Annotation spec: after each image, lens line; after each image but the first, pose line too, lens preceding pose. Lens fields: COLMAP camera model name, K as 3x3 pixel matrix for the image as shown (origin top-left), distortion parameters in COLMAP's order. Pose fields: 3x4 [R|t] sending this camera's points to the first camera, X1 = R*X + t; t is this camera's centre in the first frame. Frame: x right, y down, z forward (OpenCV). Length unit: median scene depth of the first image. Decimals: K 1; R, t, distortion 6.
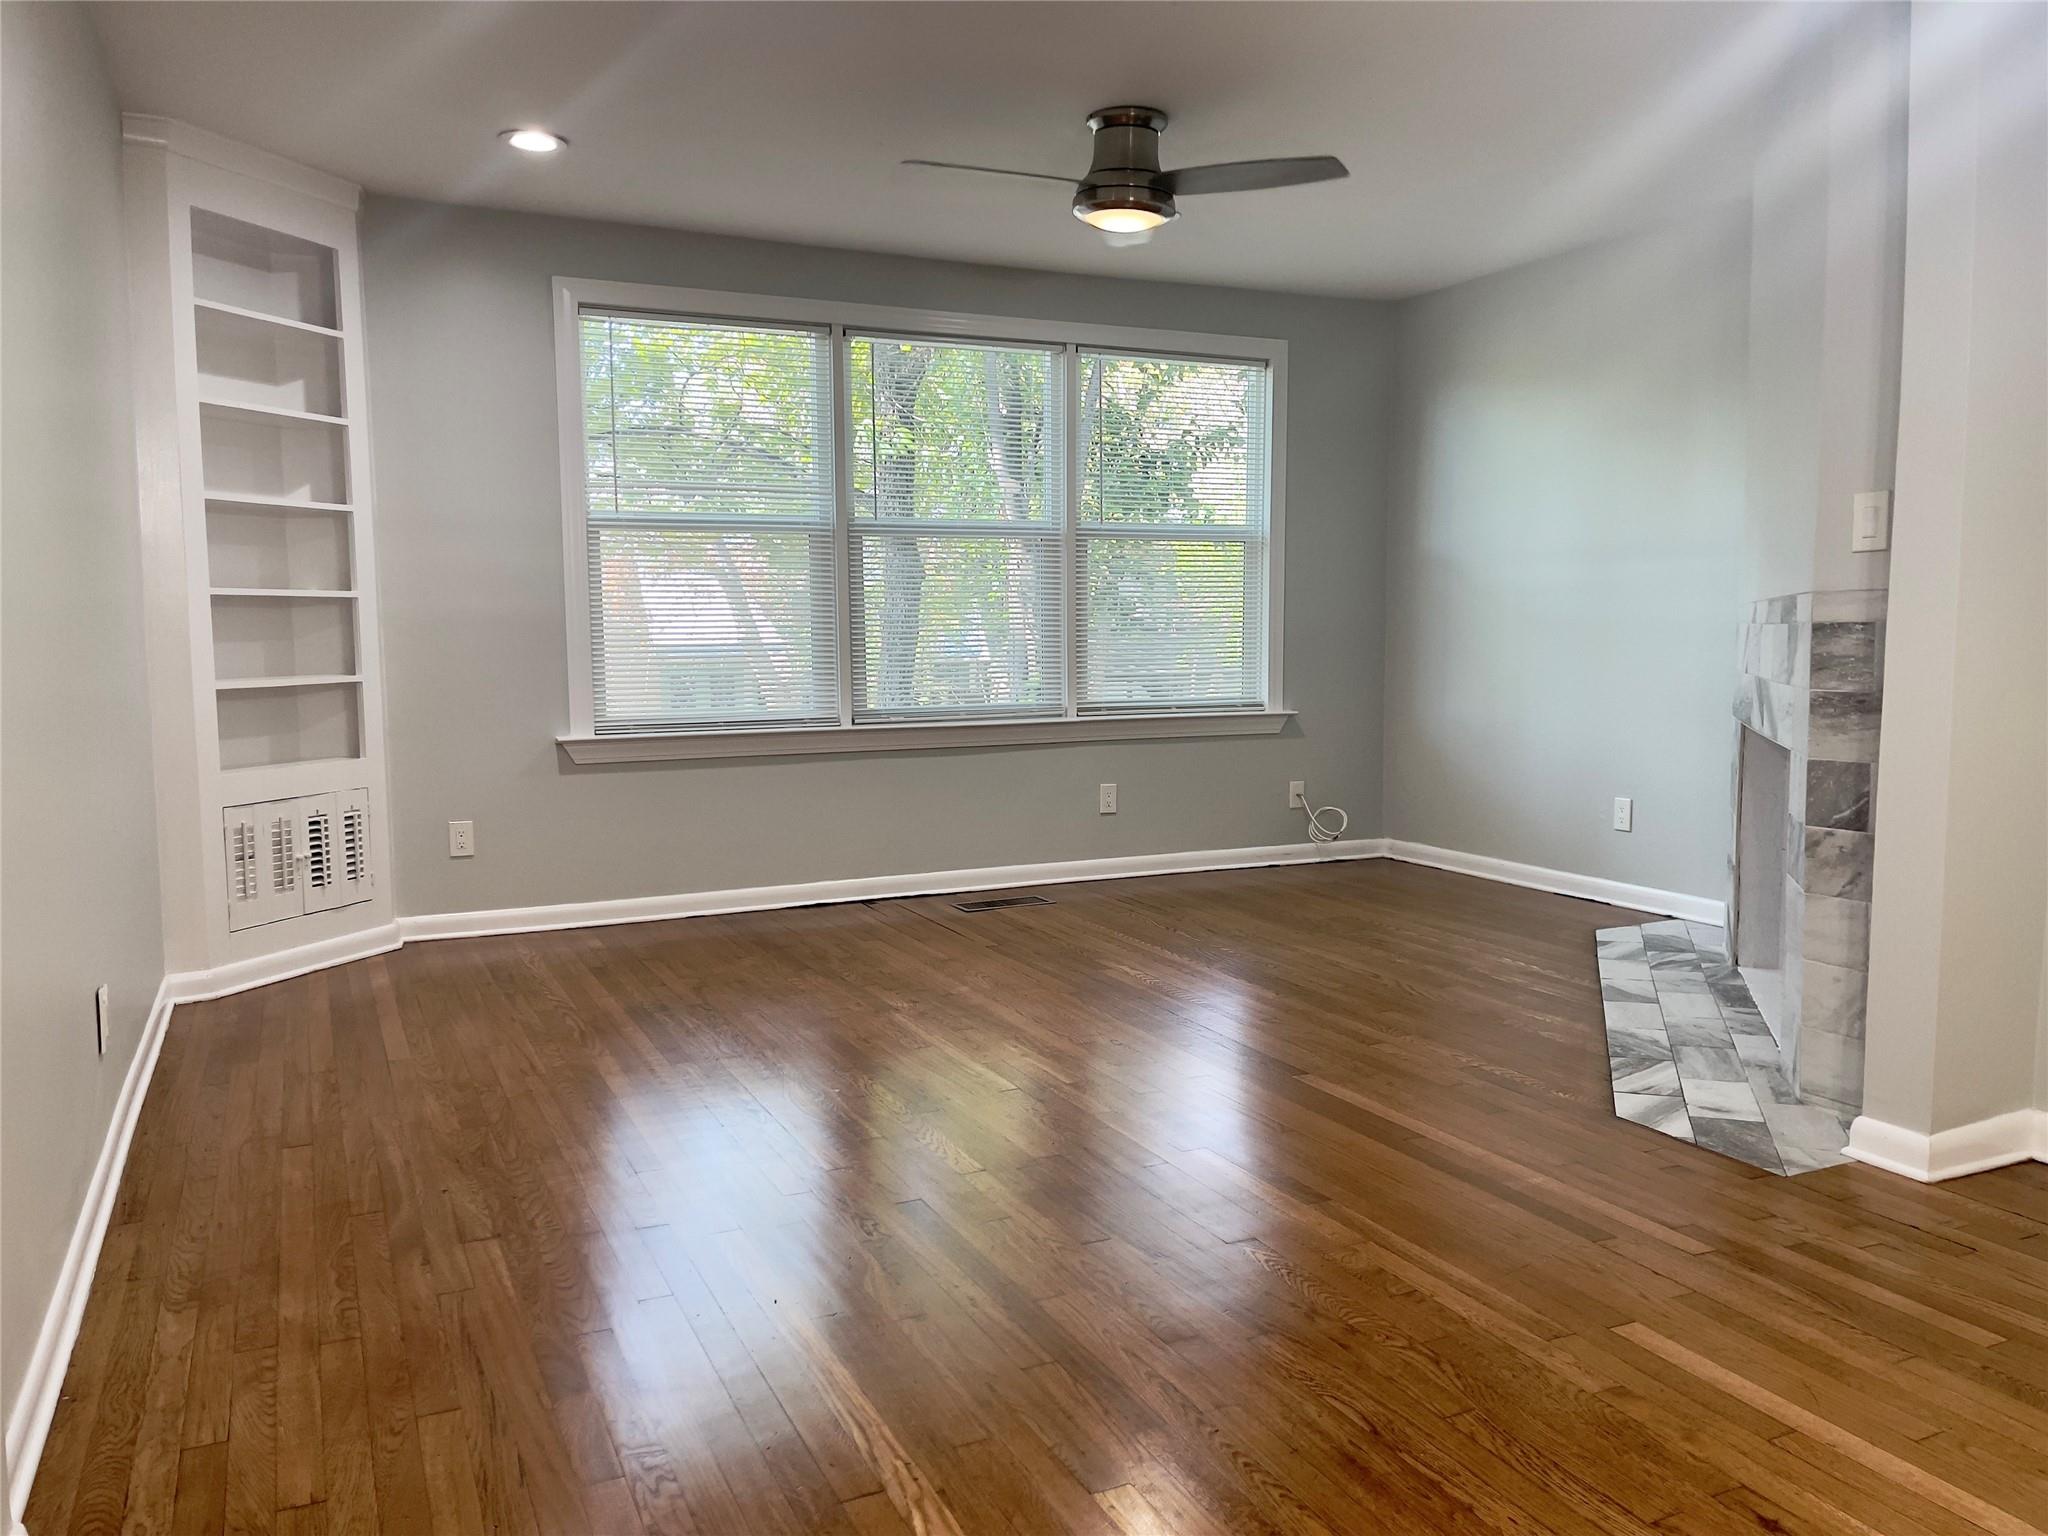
lens RADIAL K [[1517.7, 0, 1018.3], [0, 1517.7, 797.8], [0, 0, 1]] dist [0.046337, -0.083552]
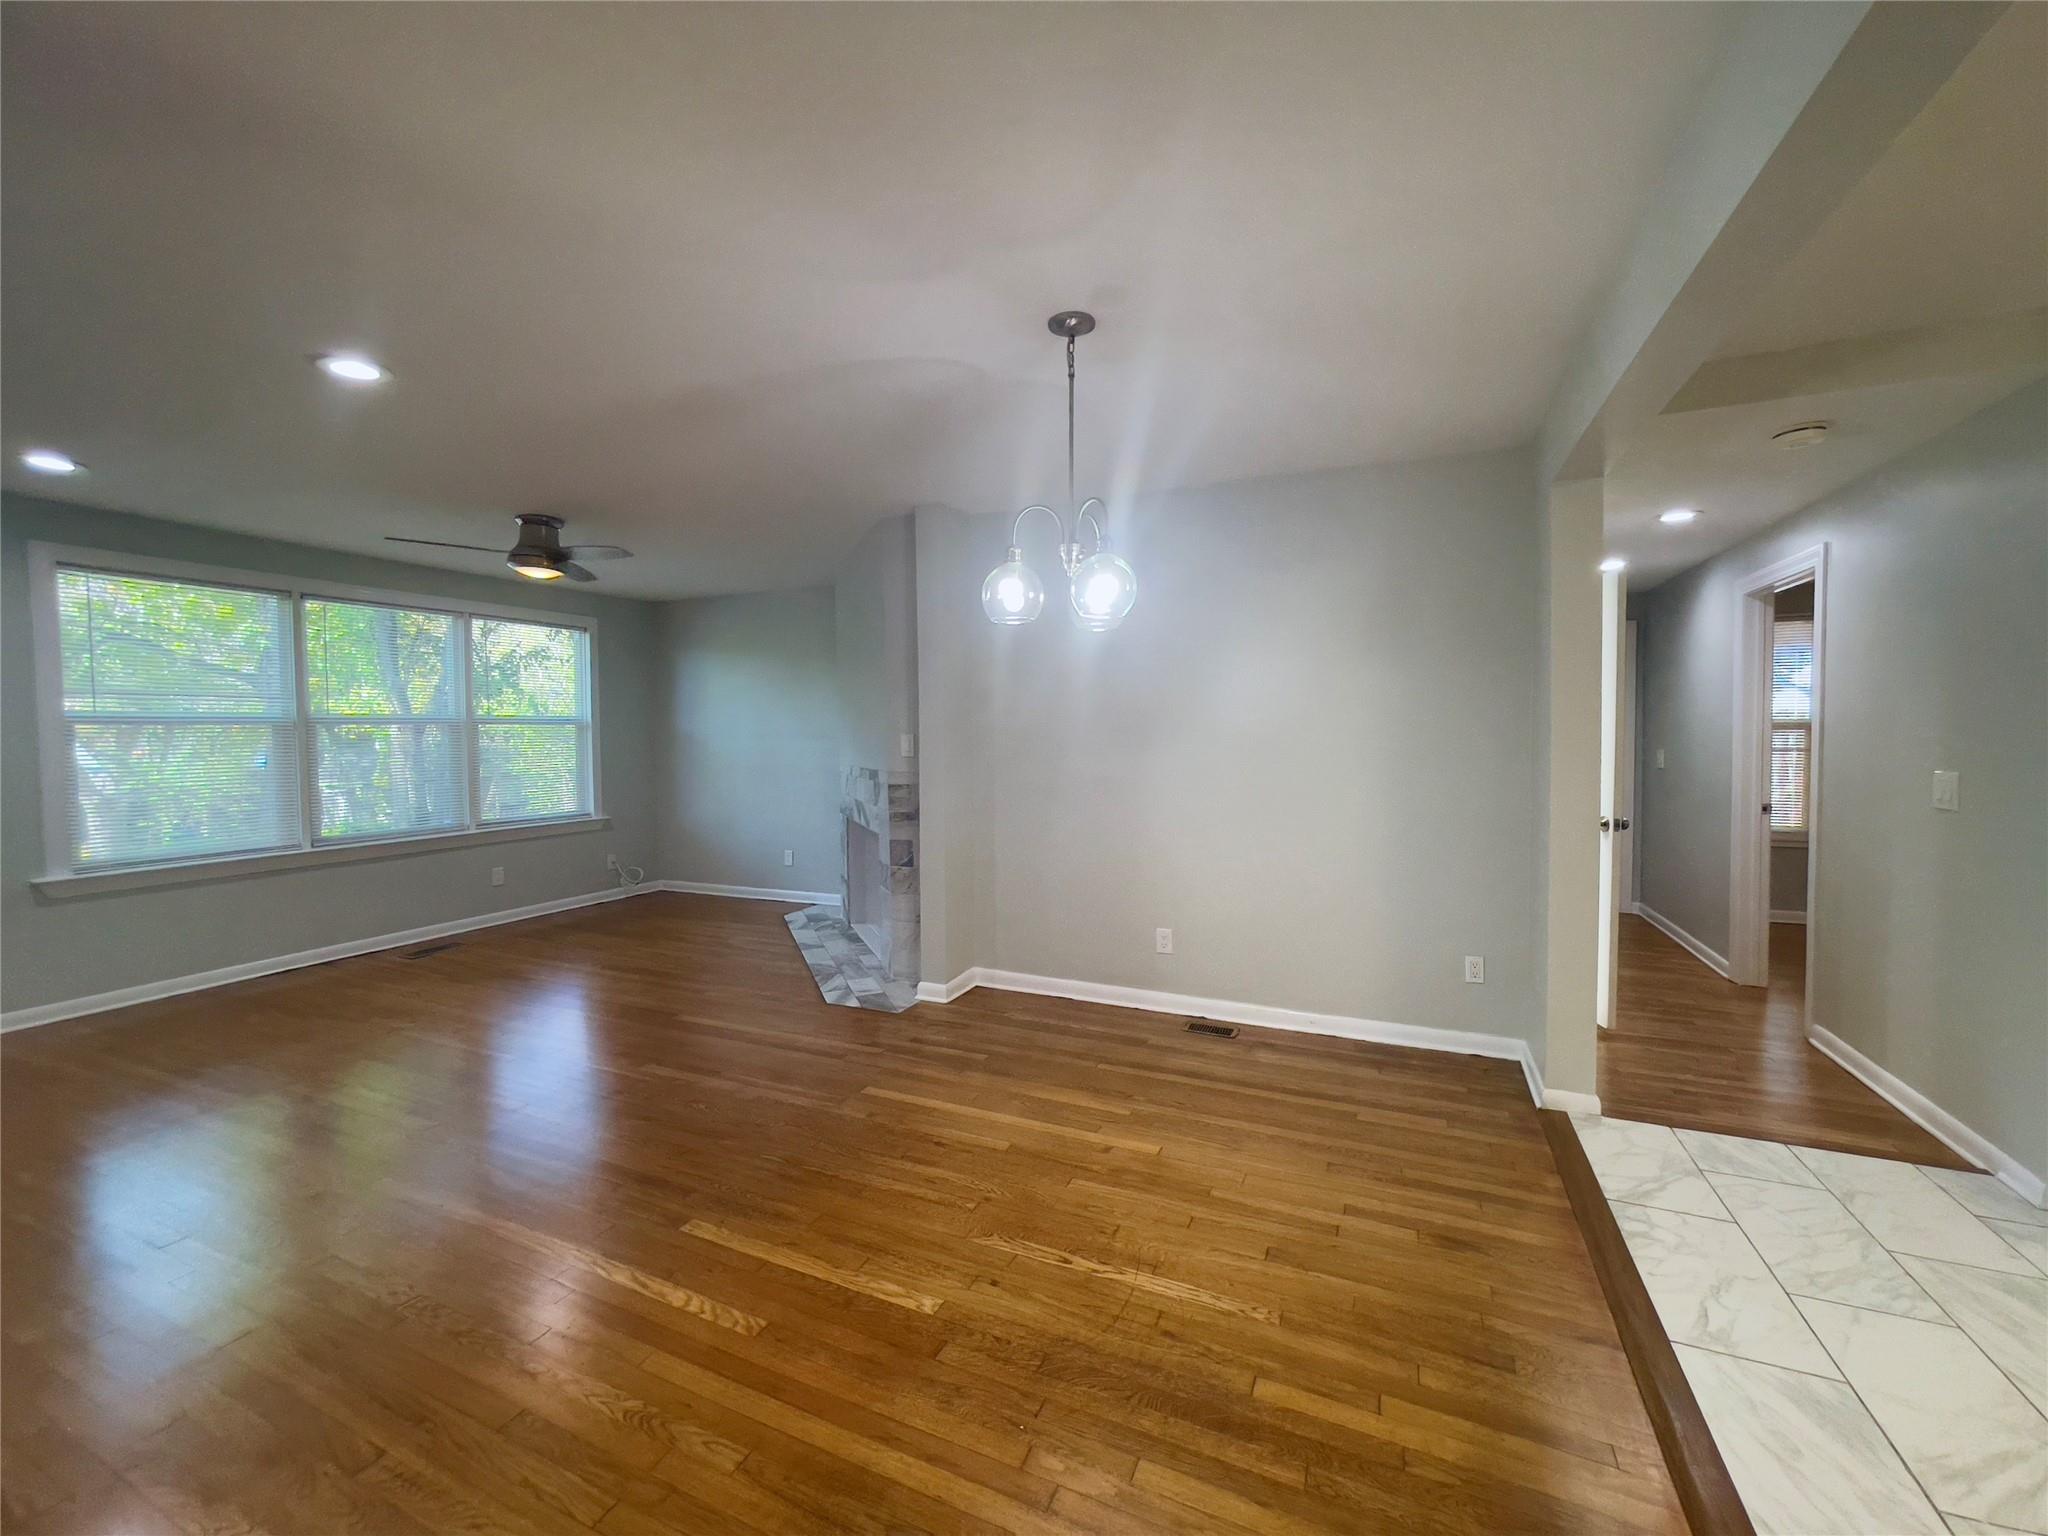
lens RADIAL K [[812.7, 0, 1024.0], [0, 812.7, 768.0], [0, 0, 1]] dist [-0.055644, 0.015380]
pose [[0.755969, -0.030452, 0.653898, -0.133047], [0.085492, 0.994955, -0.052502, -0.042249], [-0.649000, 0.095593, 0.754759, -0.103041]]
